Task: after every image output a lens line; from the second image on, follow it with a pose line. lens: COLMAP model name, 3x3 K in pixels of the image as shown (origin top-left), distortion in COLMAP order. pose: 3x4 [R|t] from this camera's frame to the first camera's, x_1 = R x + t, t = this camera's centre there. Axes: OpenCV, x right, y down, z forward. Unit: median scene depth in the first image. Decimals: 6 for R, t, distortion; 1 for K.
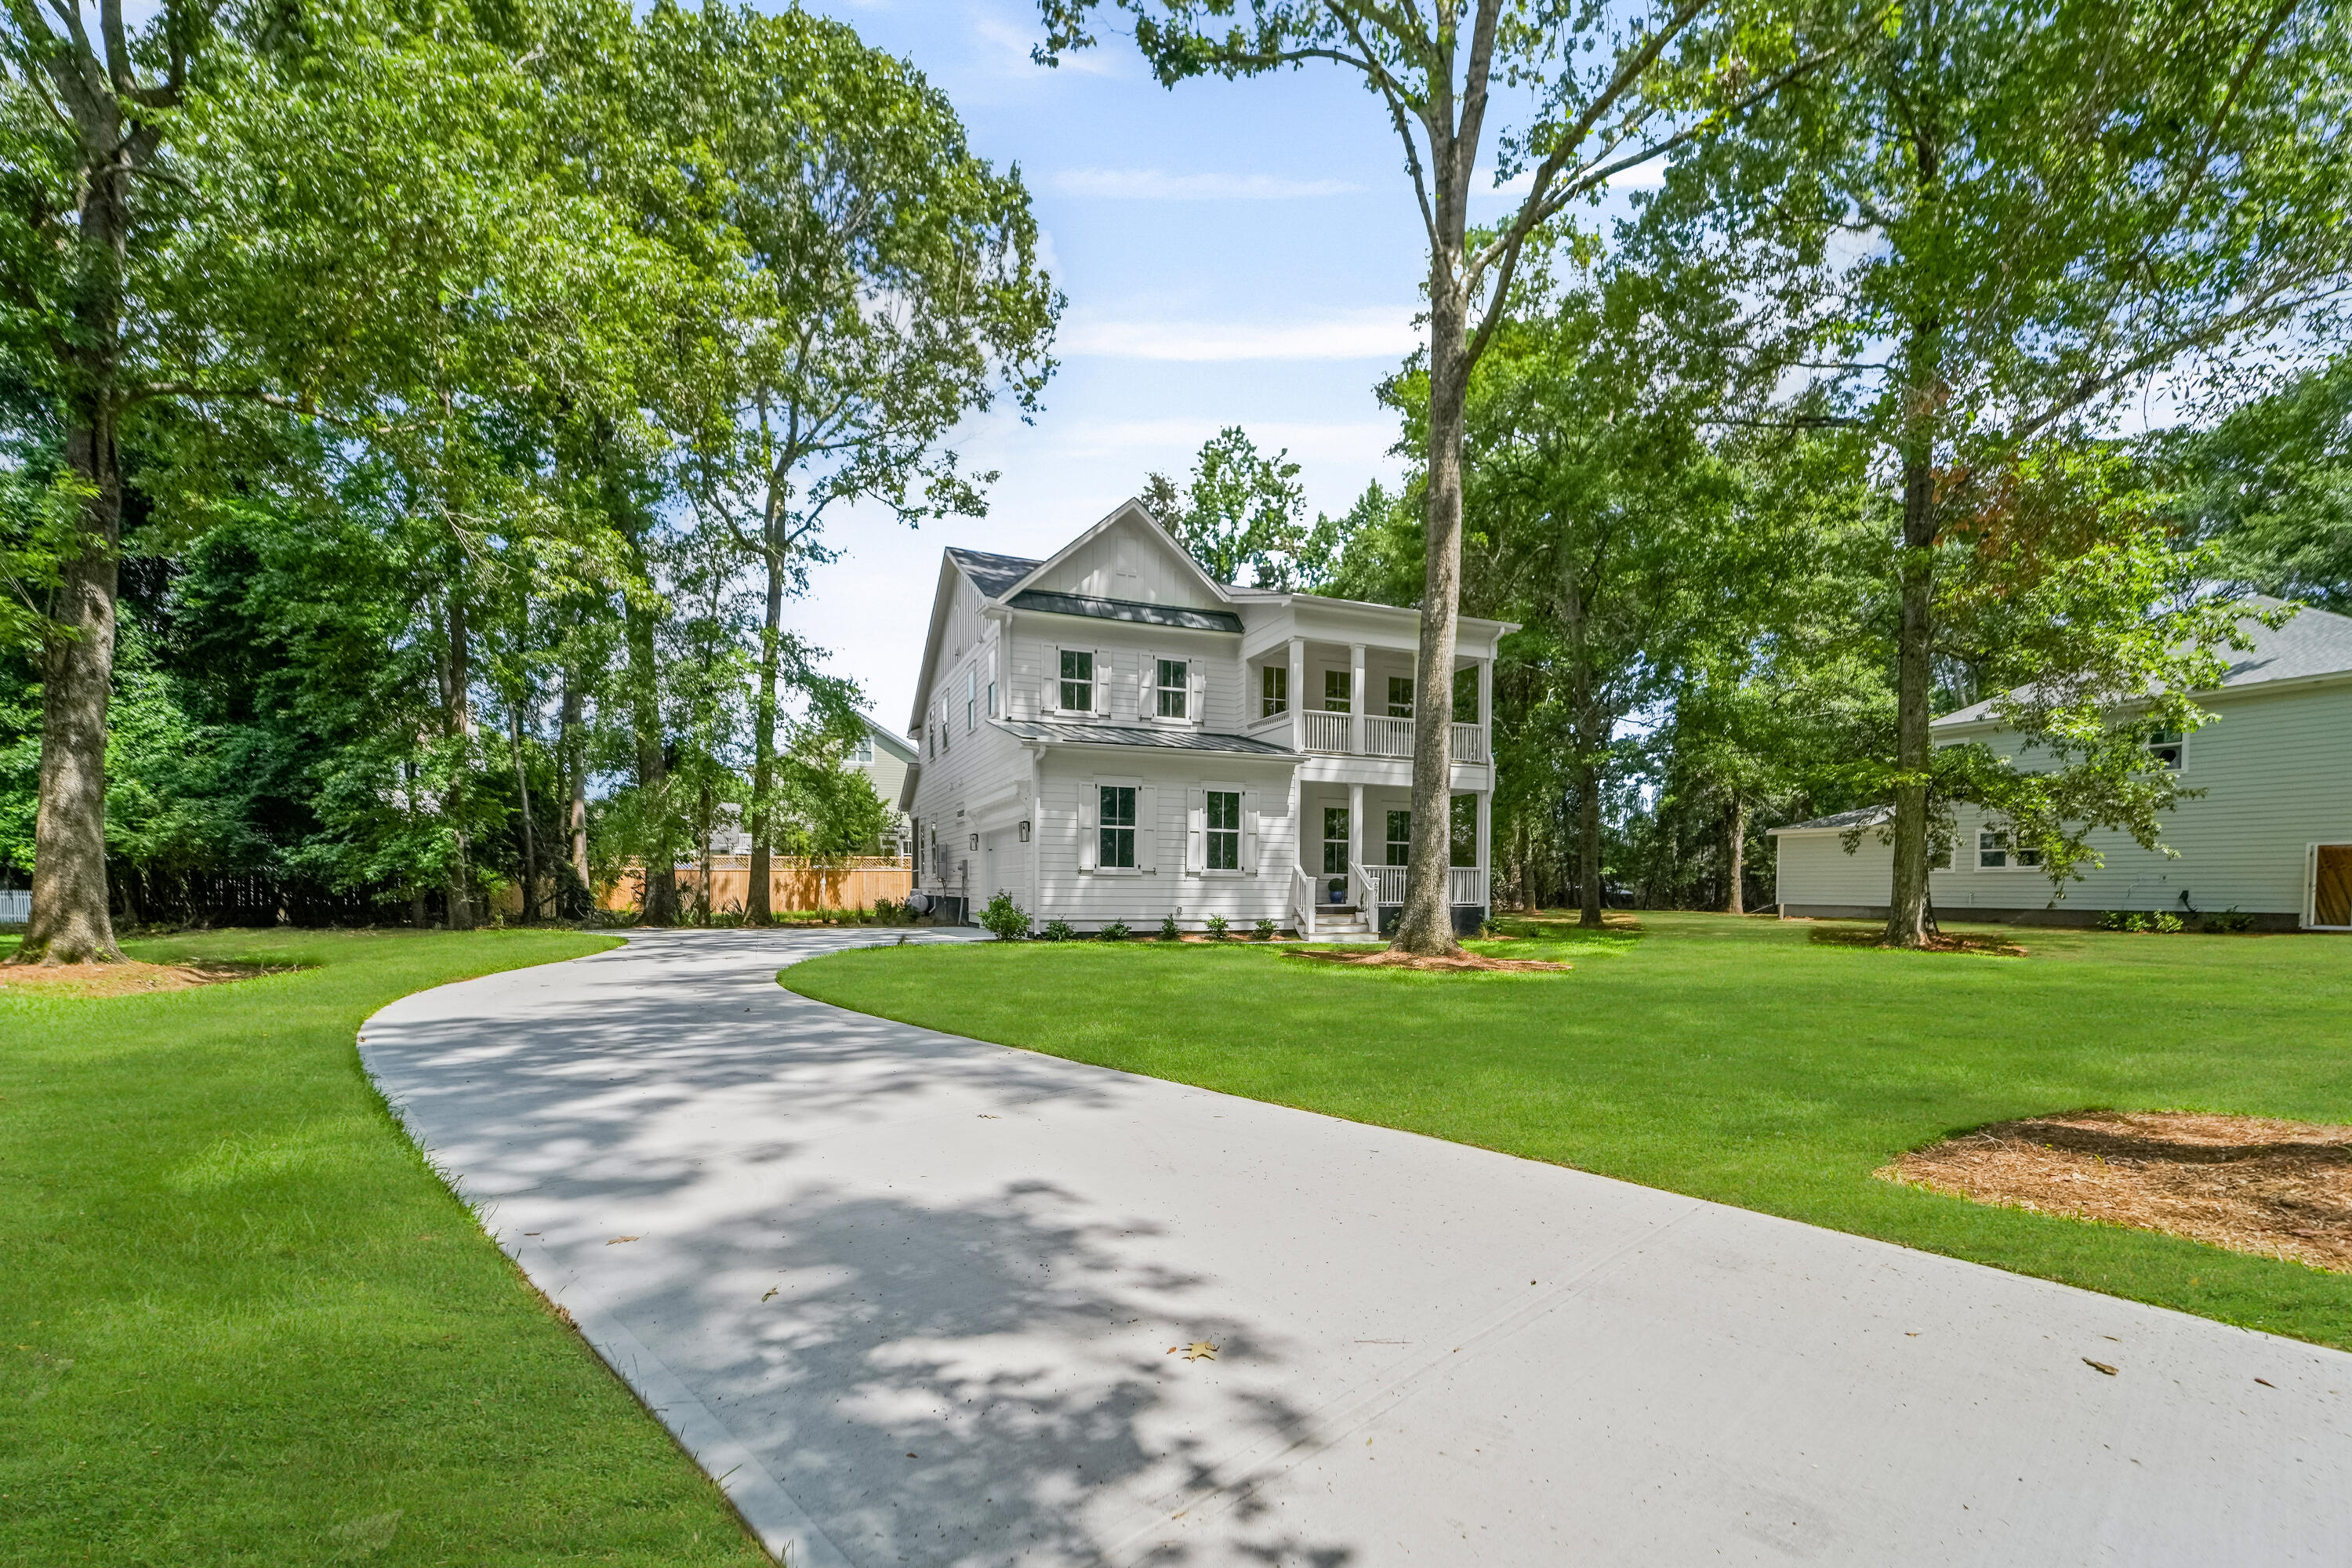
lens RADIAL K [[981.2, 0, 1178.2], [0, 981.2, 921.8], [0, 0, 1]] dist [-0.001100, -0.000403]
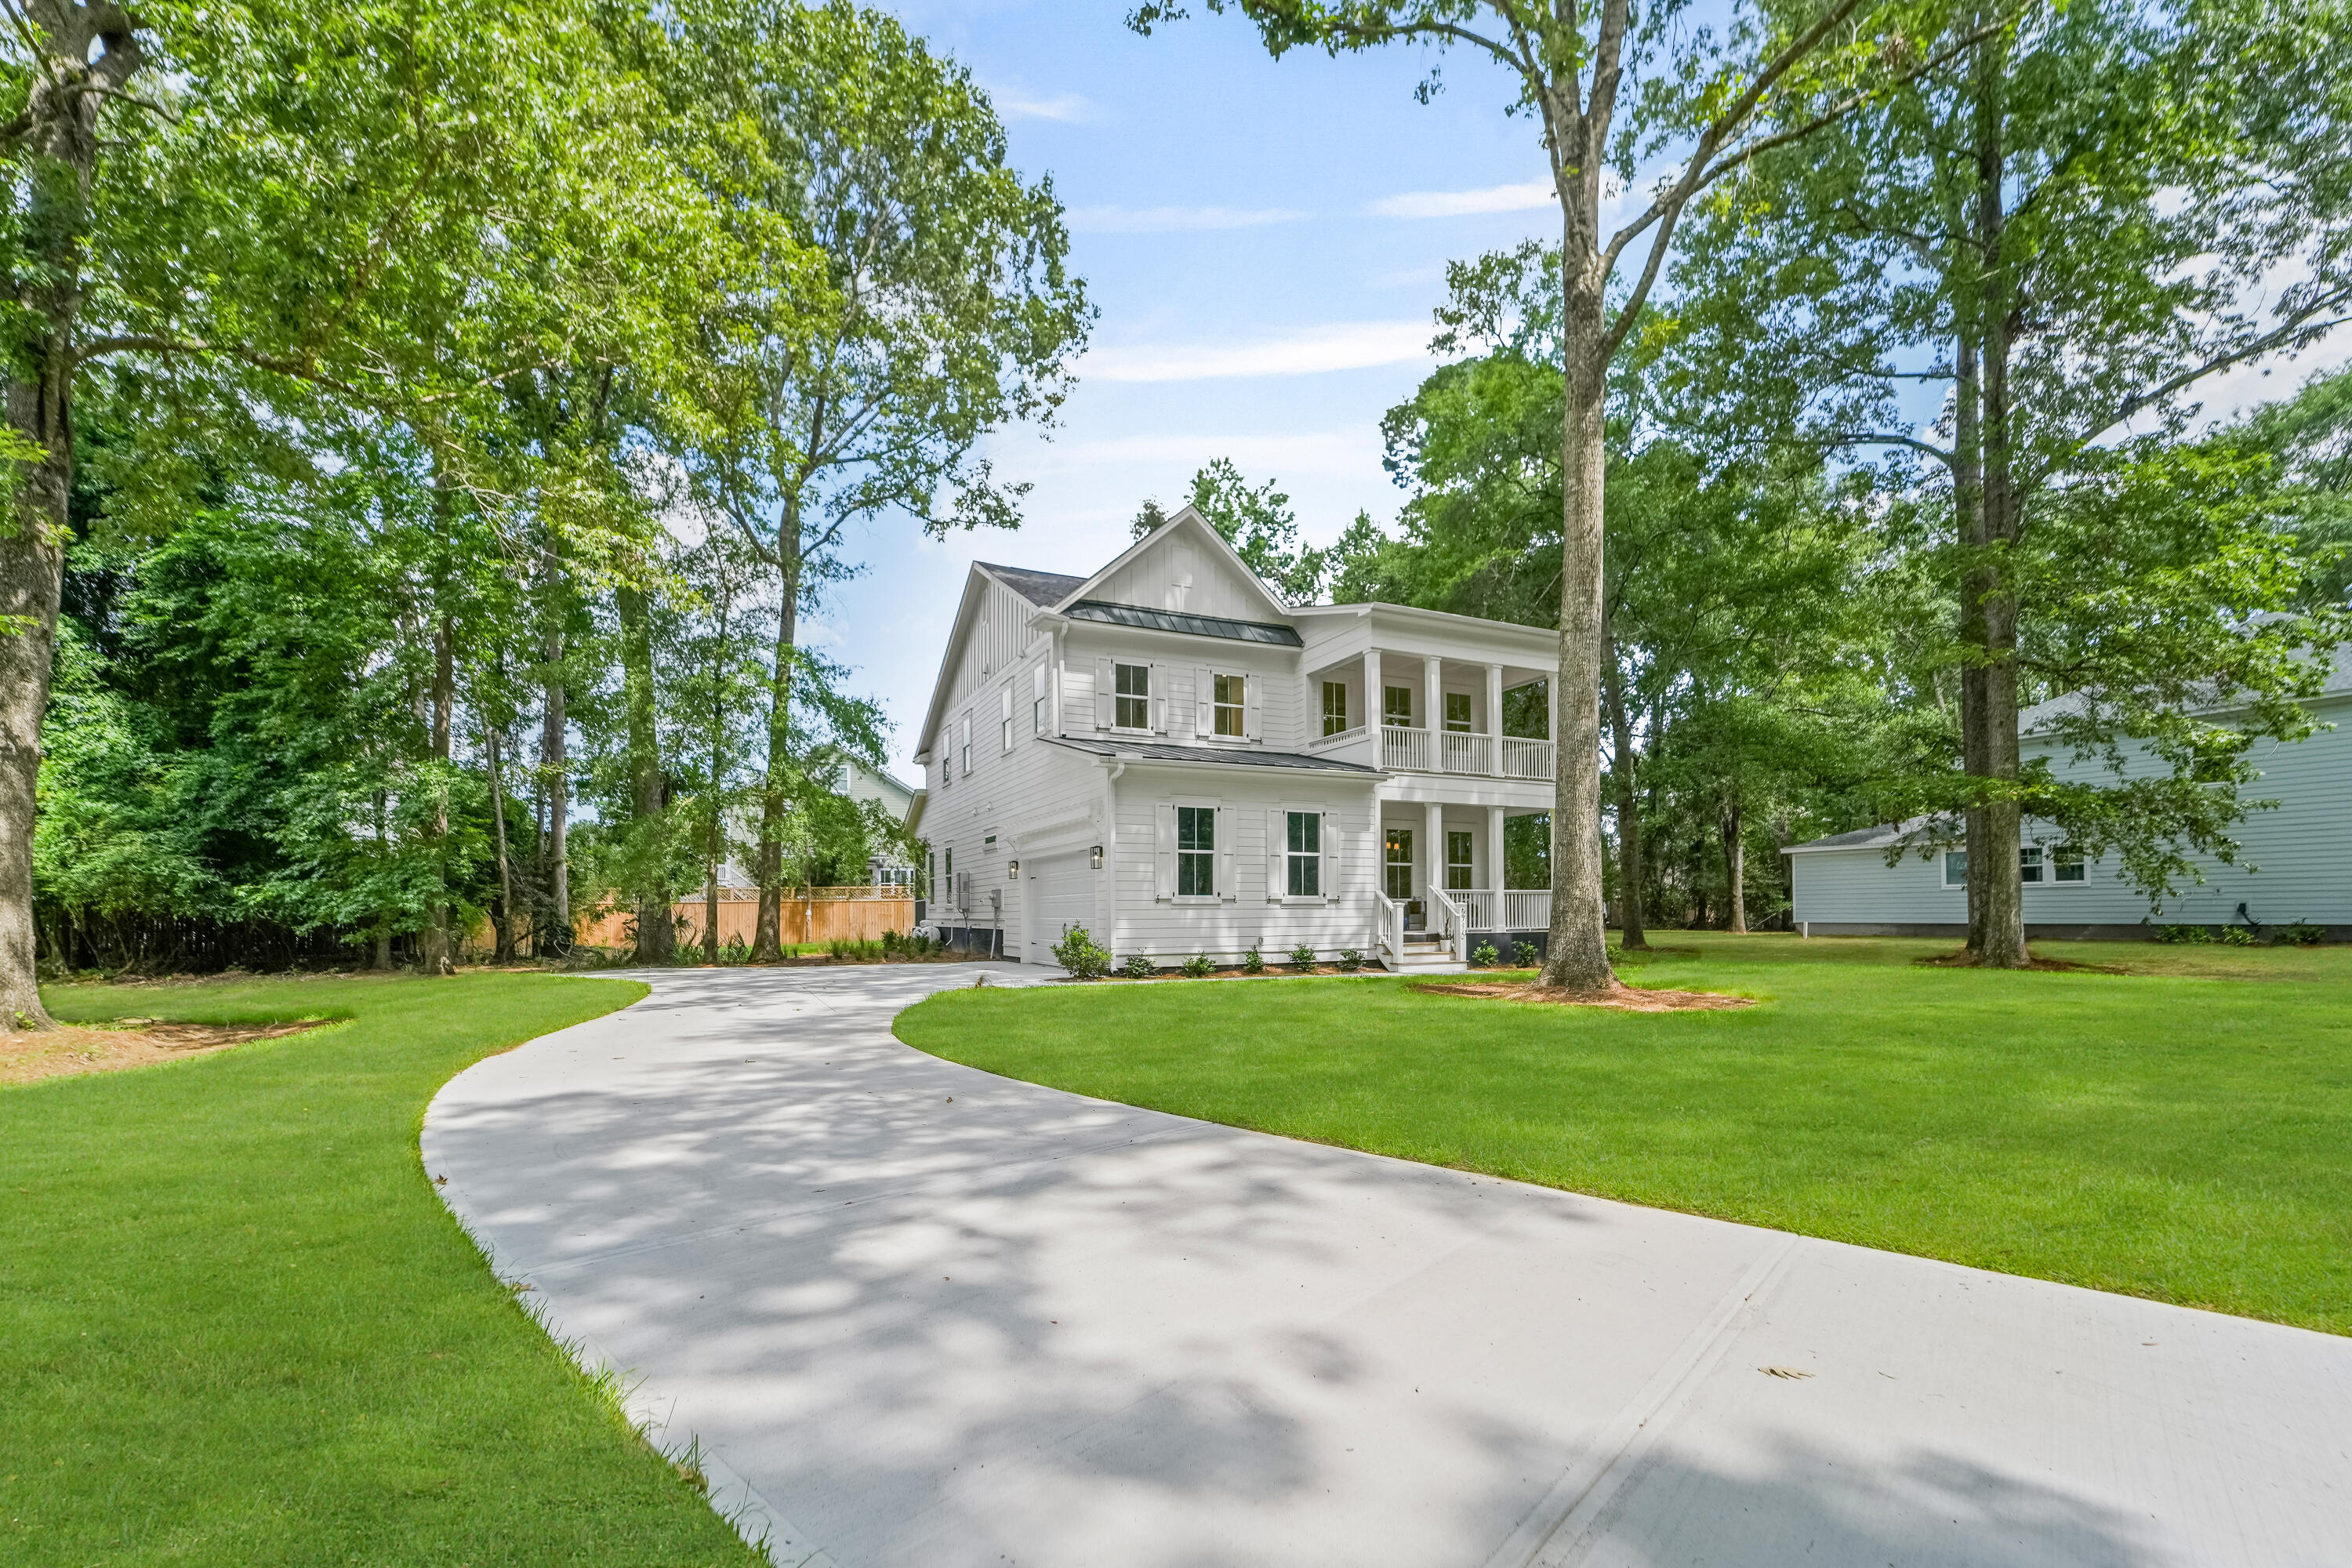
lens RADIAL K [[955.3, 0, 1171.7], [0, 955.3, 898.5], [0, 0, 1]] dist [-0.006434, 0.000358]
pose [[0.998709, -0.014254, 0.048754, -0.105138], [0.016625, 0.998681, -0.048575, -0.008121], [-0.047997, 0.049323, 0.997629, 0.093335]]
